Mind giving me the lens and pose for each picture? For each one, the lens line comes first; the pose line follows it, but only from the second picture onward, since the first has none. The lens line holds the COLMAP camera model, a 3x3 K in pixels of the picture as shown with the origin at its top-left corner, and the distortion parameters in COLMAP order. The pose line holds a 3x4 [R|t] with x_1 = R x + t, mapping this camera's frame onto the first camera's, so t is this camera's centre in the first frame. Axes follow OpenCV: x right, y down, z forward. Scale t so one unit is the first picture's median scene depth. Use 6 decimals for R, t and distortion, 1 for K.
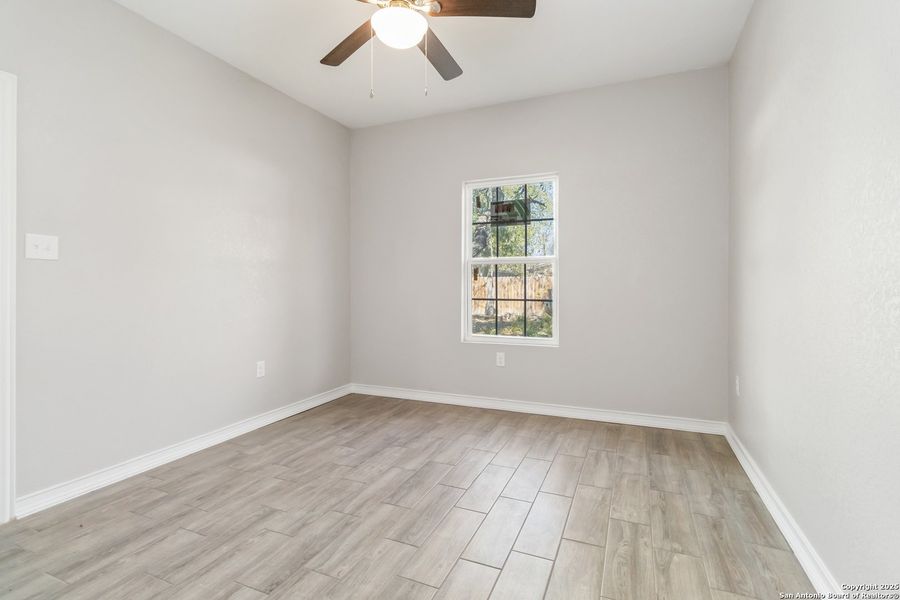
lens RADIAL K [[426.6, 0, 451.3], [0, 426.6, 284.4], [0, 0, 1]] dist [0.003308, 0.000481]
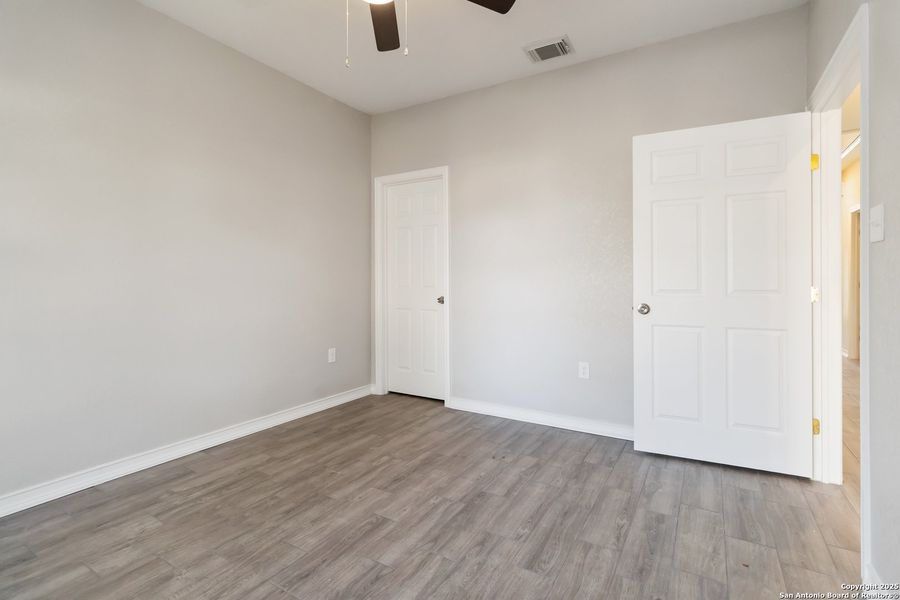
lens RADIAL K [[426.6, 0, 451.3], [0, 426.6, 284.4], [0, 0, 1]] dist [0.003308, 0.000481]
pose [[-0.990818, -0.001197, 0.135199, -0.422064], [-0.000561, 0.999989, 0.004741, 0.005968], [-0.135203, 0.004621, -0.990807, 2.002492]]
